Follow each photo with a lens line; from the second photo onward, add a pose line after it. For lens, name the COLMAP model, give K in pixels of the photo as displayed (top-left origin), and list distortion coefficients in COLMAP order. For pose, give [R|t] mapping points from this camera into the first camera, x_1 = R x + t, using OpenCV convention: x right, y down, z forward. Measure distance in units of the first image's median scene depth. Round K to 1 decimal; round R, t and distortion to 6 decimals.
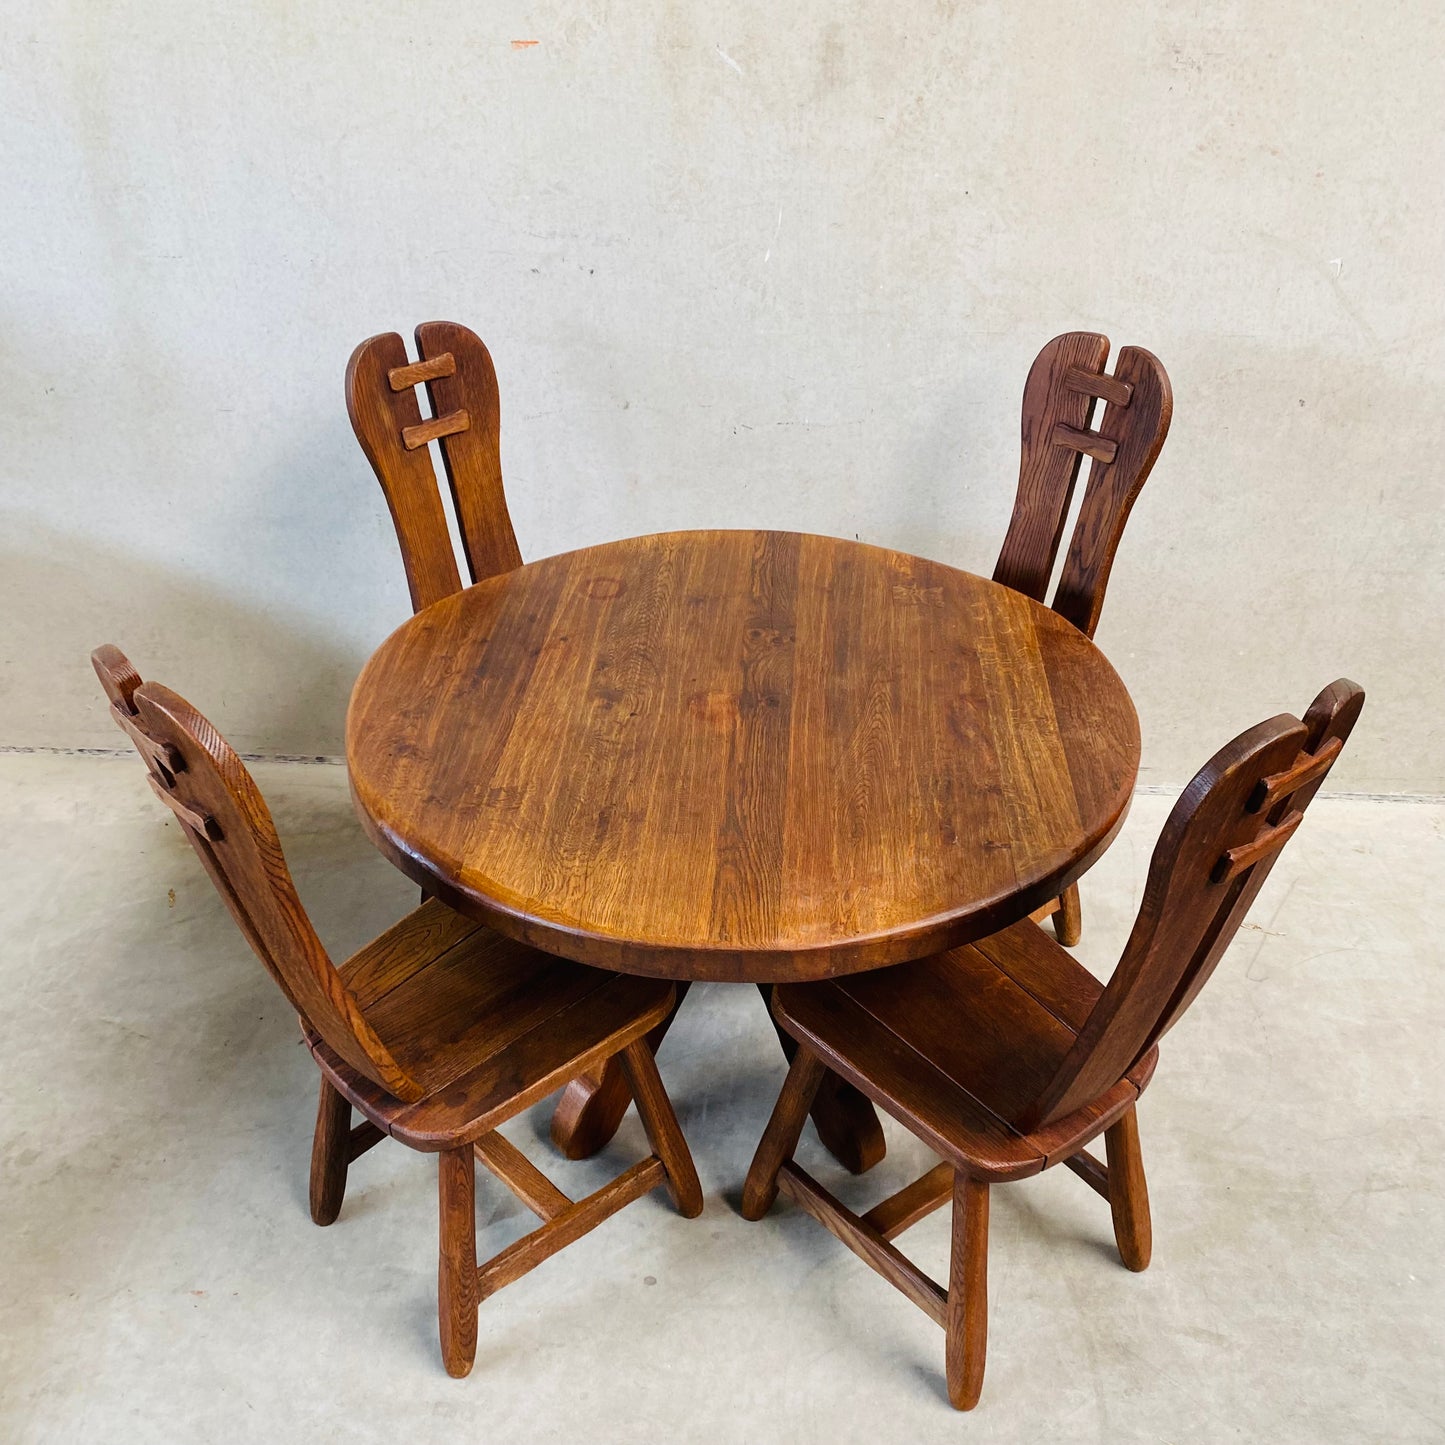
lens RADIAL K [[1477.8, 0, 711.2], [0, 1477.8, 722.6], [0, 0, 1]] dist [-0.001856, 0.000000]
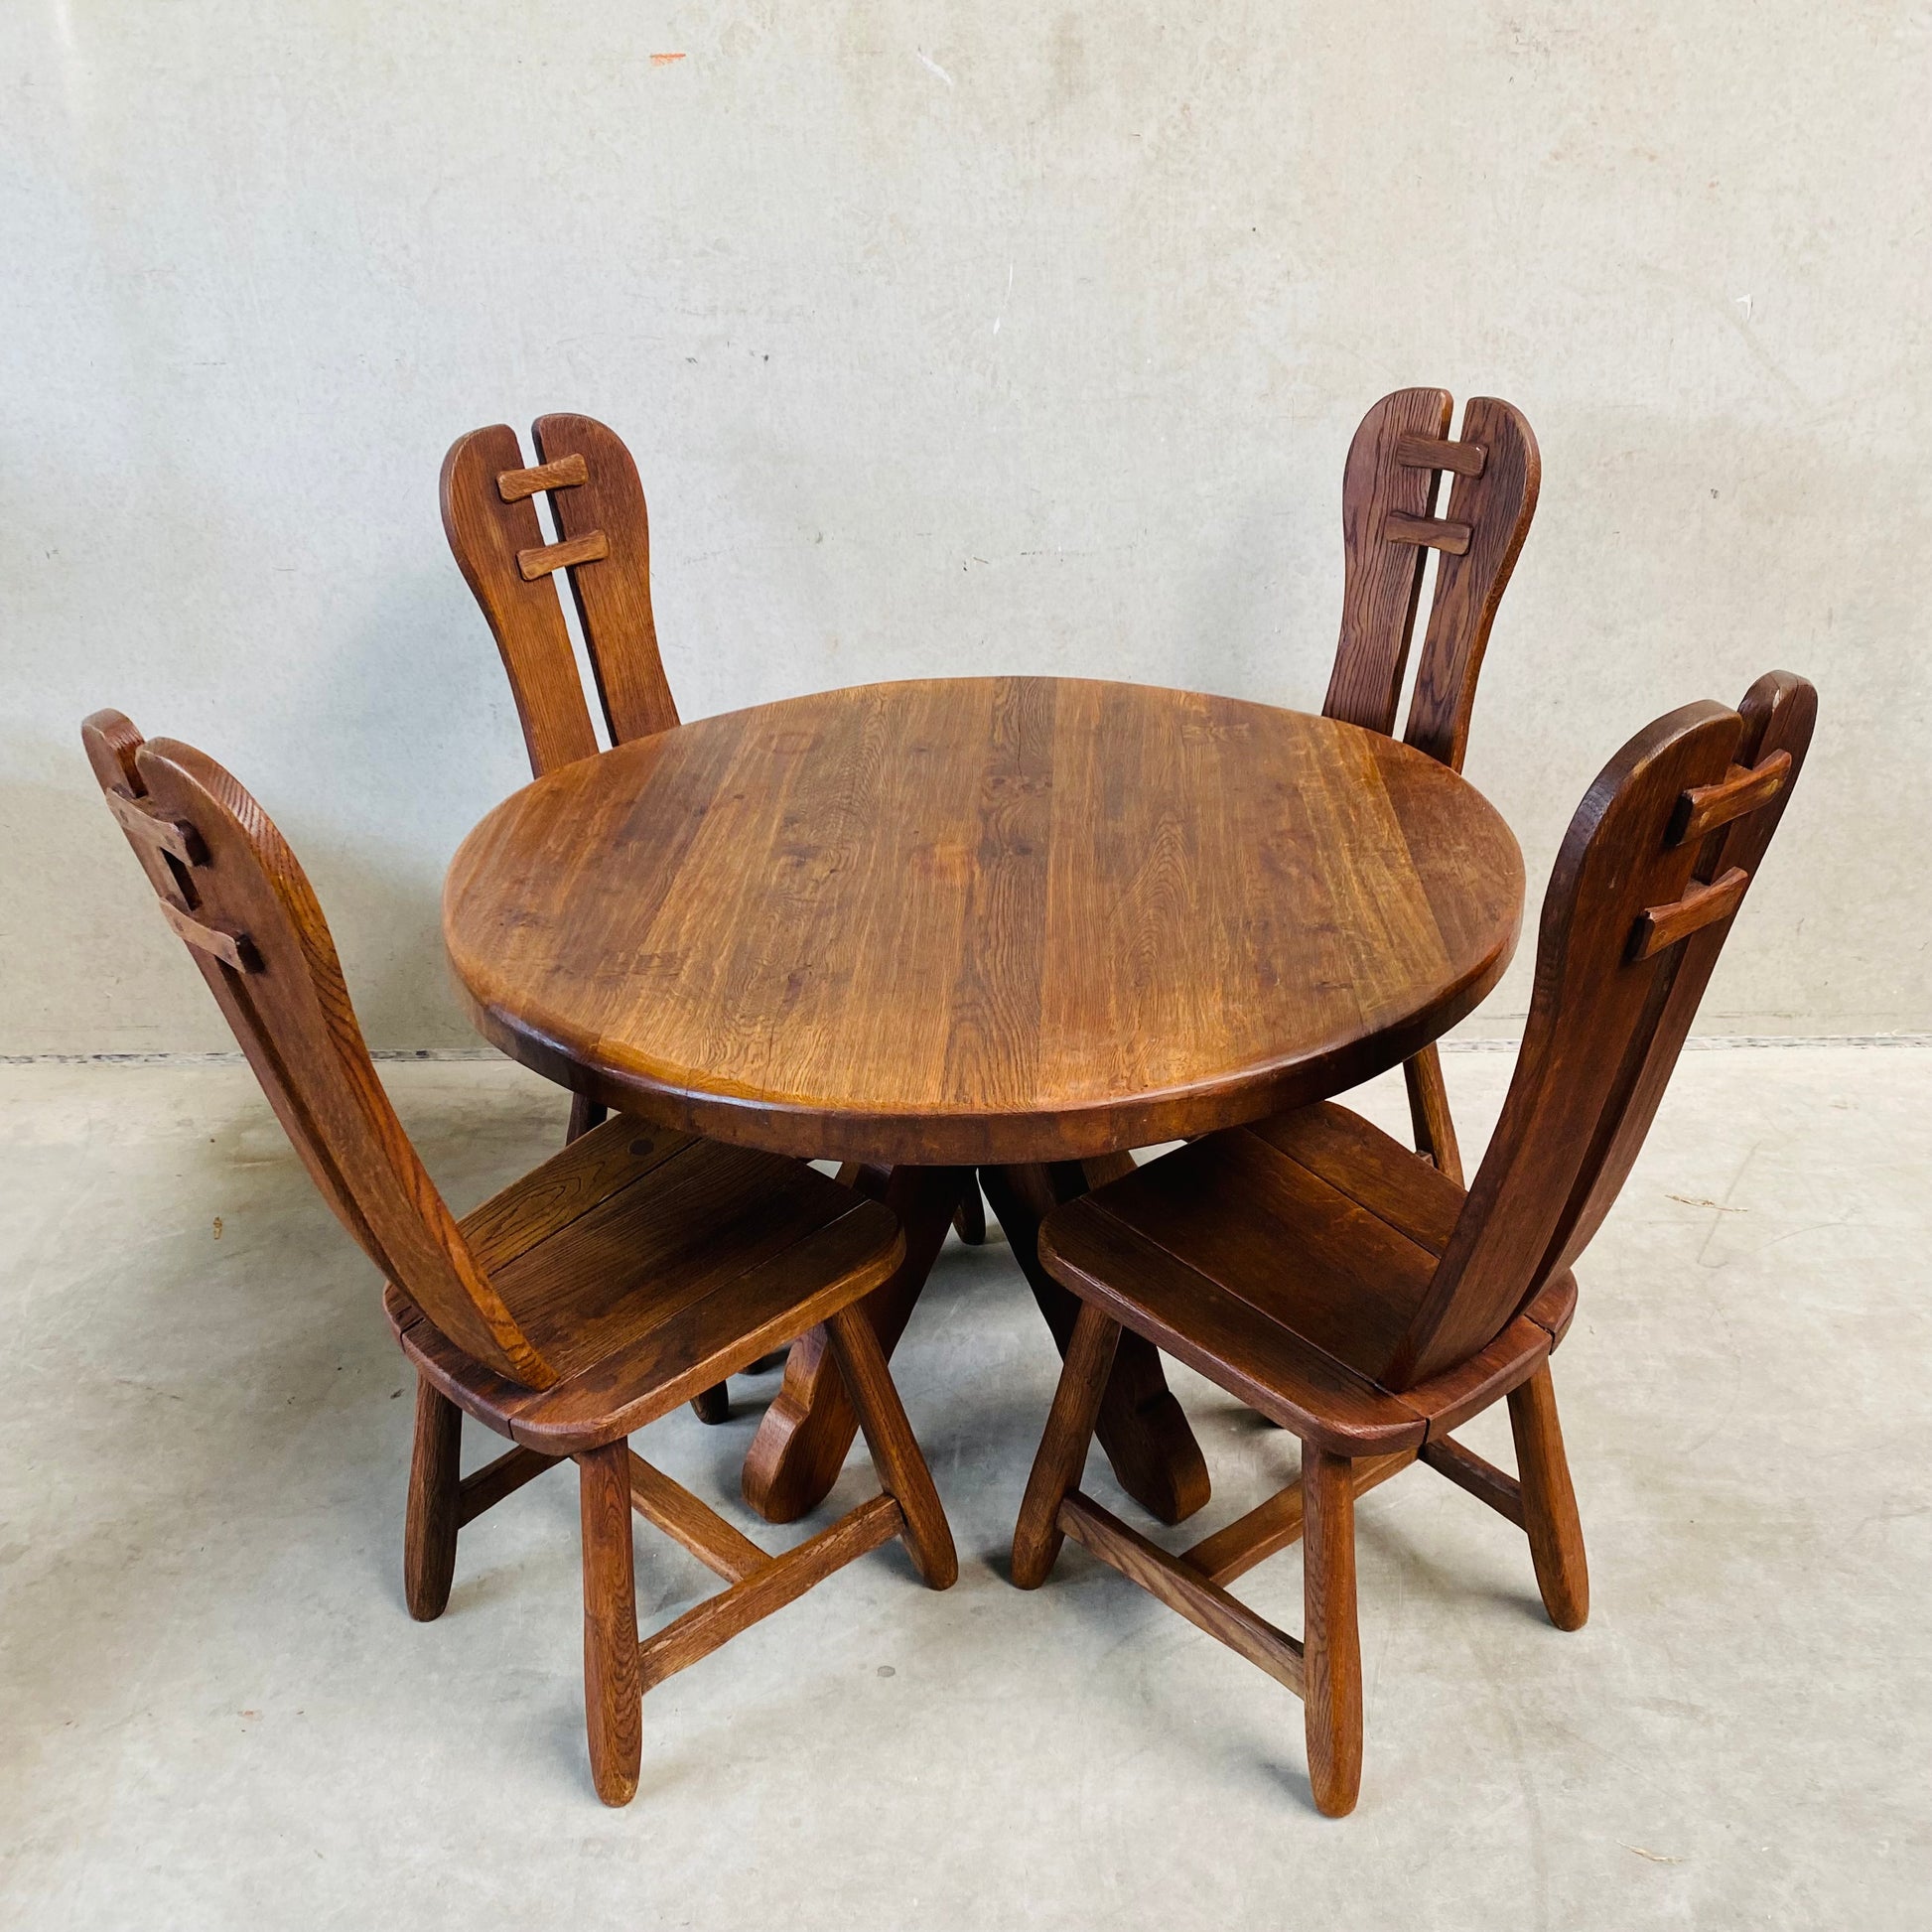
lens RADIAL K [[1975.9, 0, 972.7], [0, 1975.9, 974.7], [0, 0, 1]] dist [-0.001856, 0.000000]
pose [[0.999174, -0.040368, 0.004720, 0.007914], [0.040632, 0.994873, -0.092614, 0.116057], [-0.000957, 0.092729, 0.995691, 0.022101]]
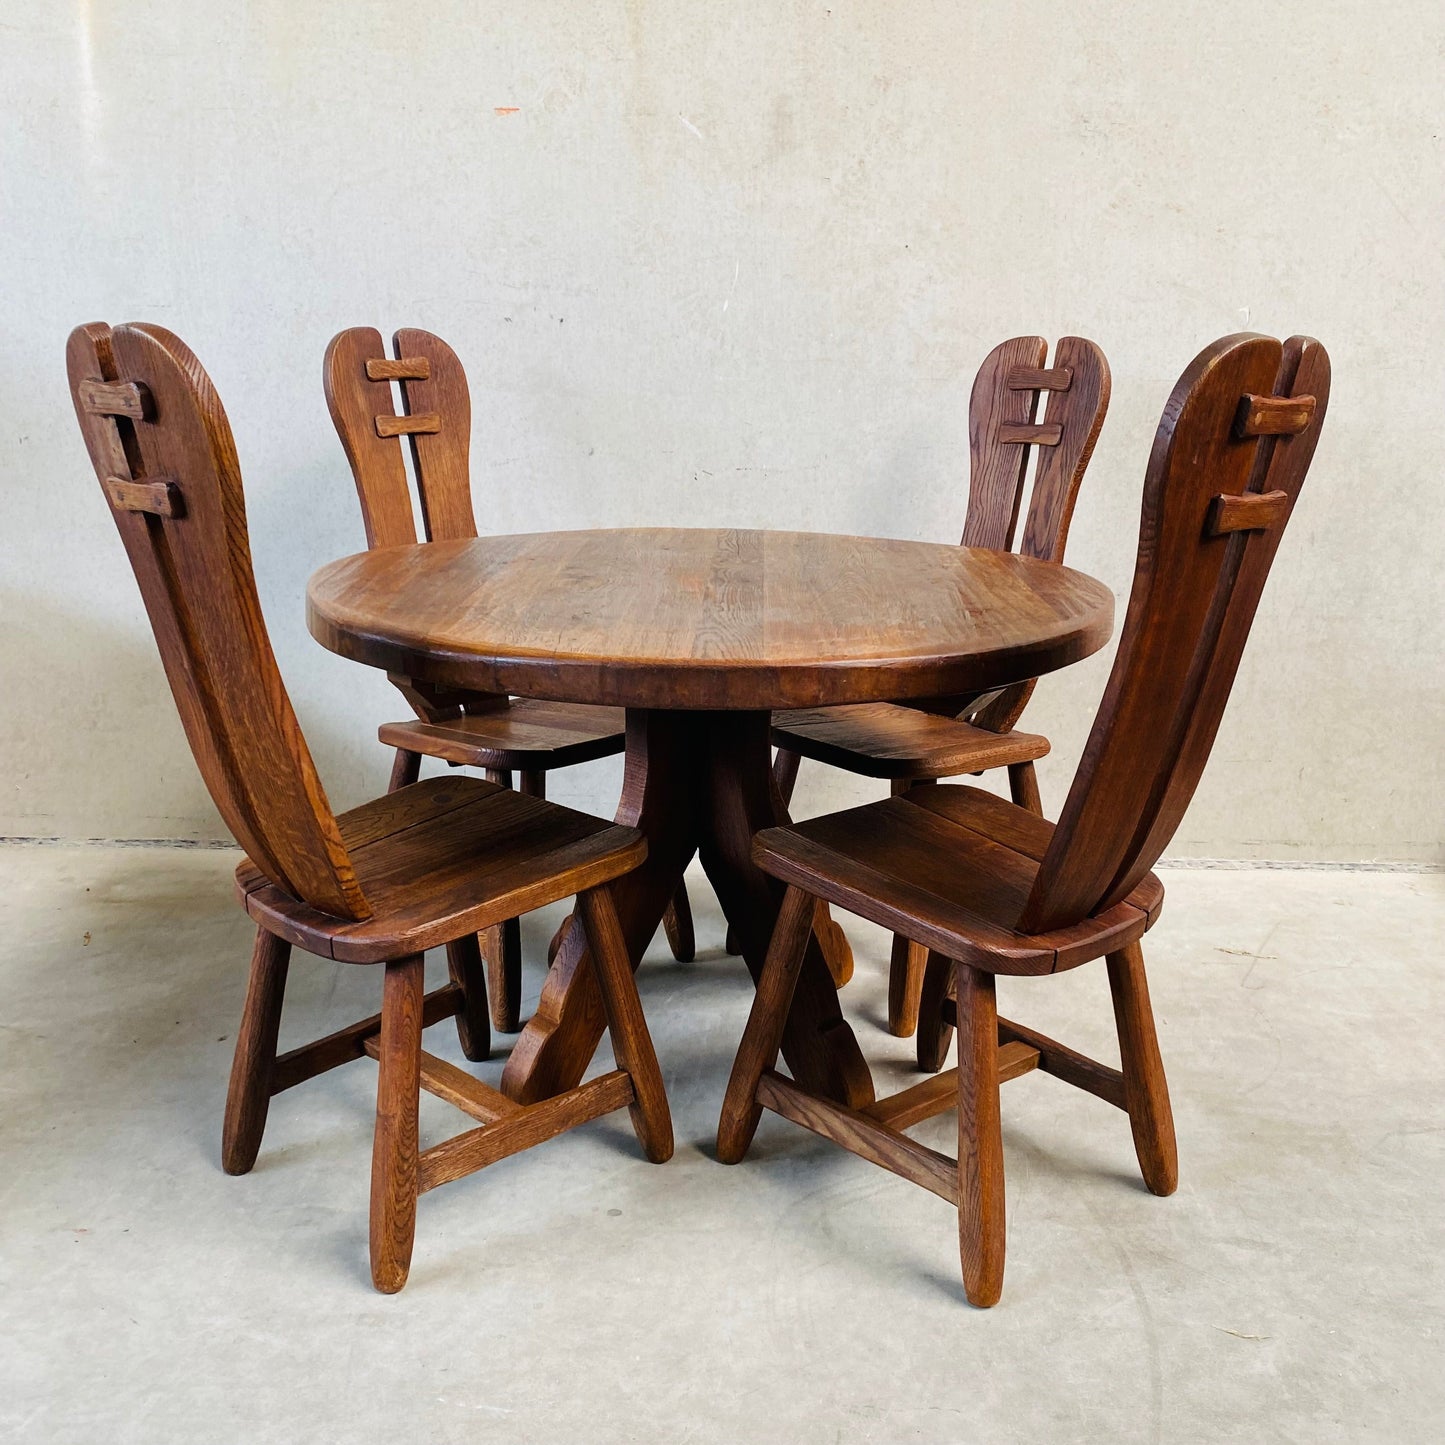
lens RADIAL K [[1477.8, 0, 726.2], [0, 1477.8, 706.7], [0, 0, 1]] dist [-0.001856, 0.000000]
pose [[0.998572, 0.002381, 0.053373, -0.019544], [0.013981, 0.952546, -0.304073, 0.309556], [-0.051564, 0.304385, 0.951152, 0.069074]]
